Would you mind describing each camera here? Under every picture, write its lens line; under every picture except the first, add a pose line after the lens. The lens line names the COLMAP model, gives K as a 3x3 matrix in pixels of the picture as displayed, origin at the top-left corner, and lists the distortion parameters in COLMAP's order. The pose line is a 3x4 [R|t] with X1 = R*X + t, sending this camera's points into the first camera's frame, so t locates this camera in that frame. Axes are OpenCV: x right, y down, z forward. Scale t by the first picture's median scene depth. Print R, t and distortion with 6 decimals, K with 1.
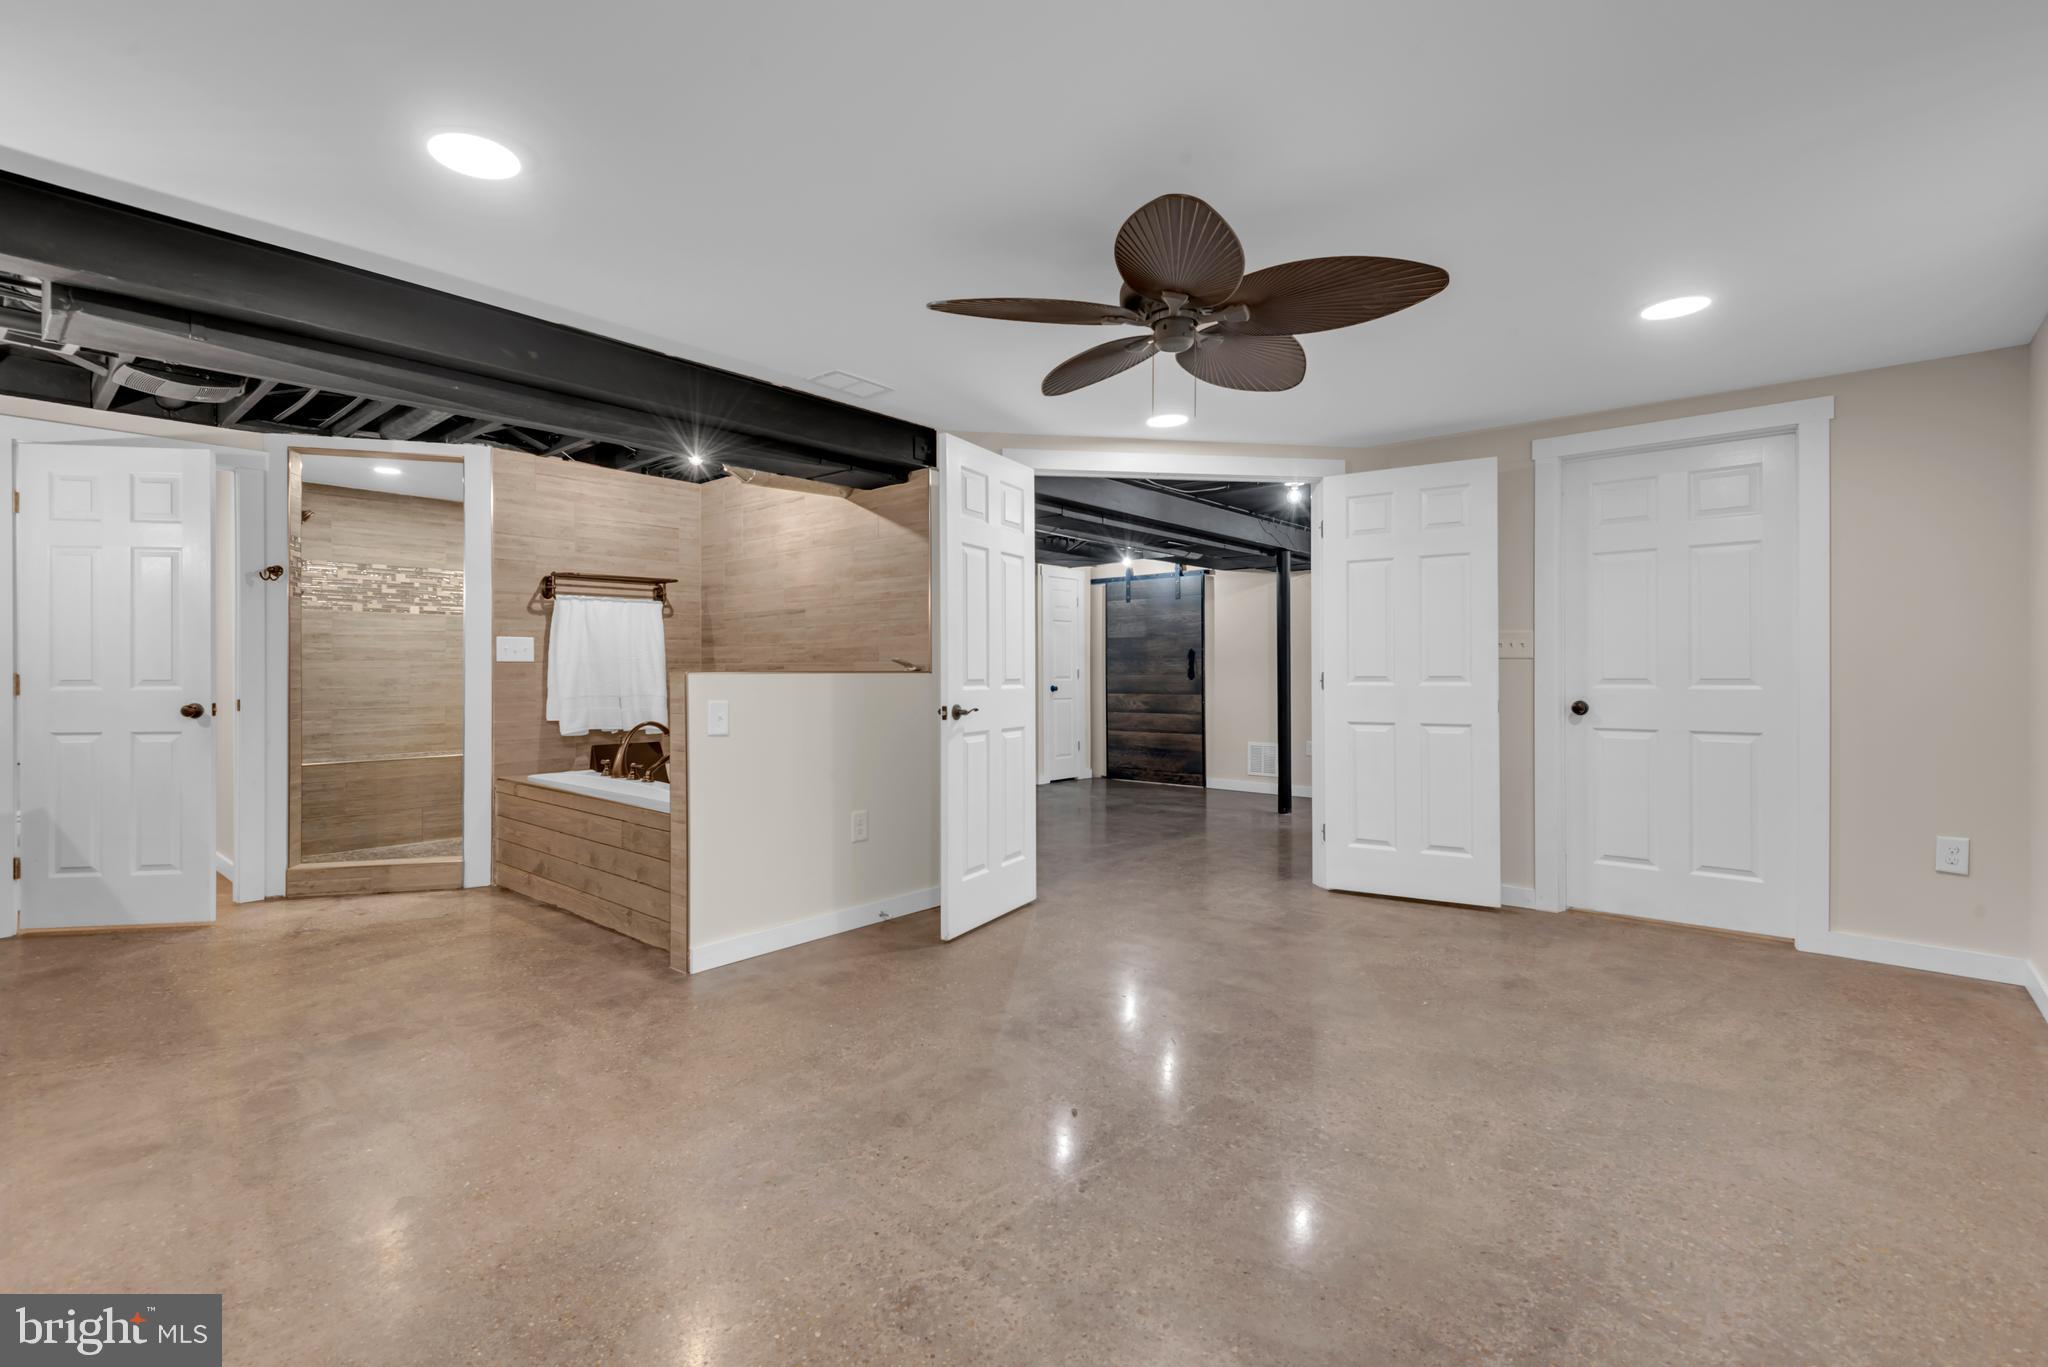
lens RADIAL K [[929.4, 0, 1022.2], [0, 929.4, 674.2], [0, 0, 1]] dist [0.028876, -0.011144]
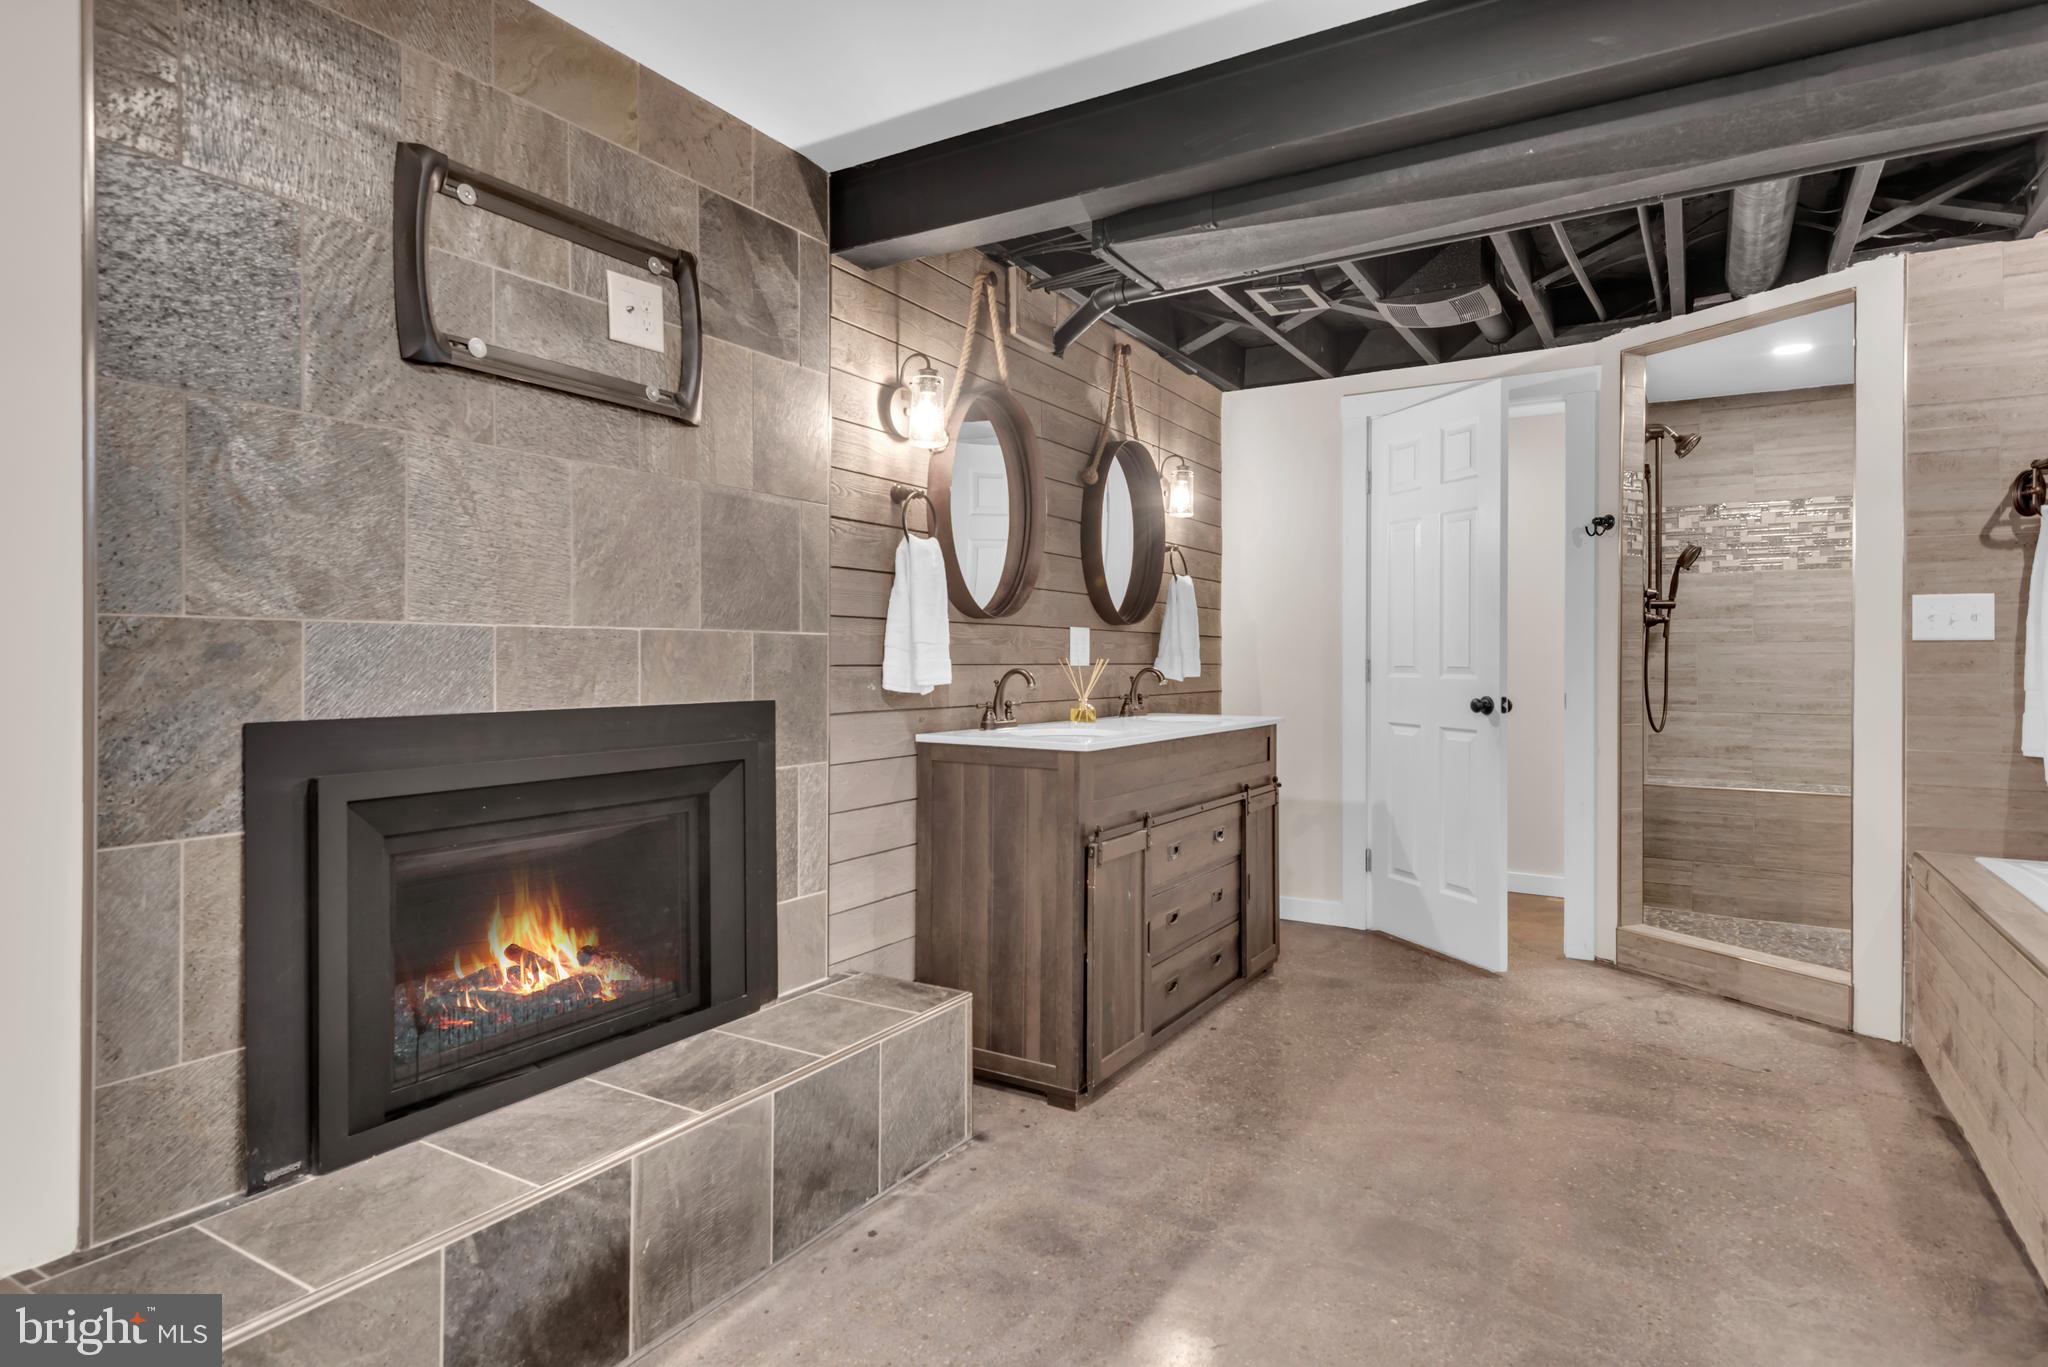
lens RADIAL K [[1127.1, 0, 1000.5], [0, 1127.1, 656.7], [0, 0, 1]] dist [0.008175, -0.003933]
pose [[0.163879, 0.000491, -0.986480, 0.008193], [-0.006549, 0.999978, -0.000590, 0.000052], [0.986459, 0.006557, 0.163879, 0.360786]]
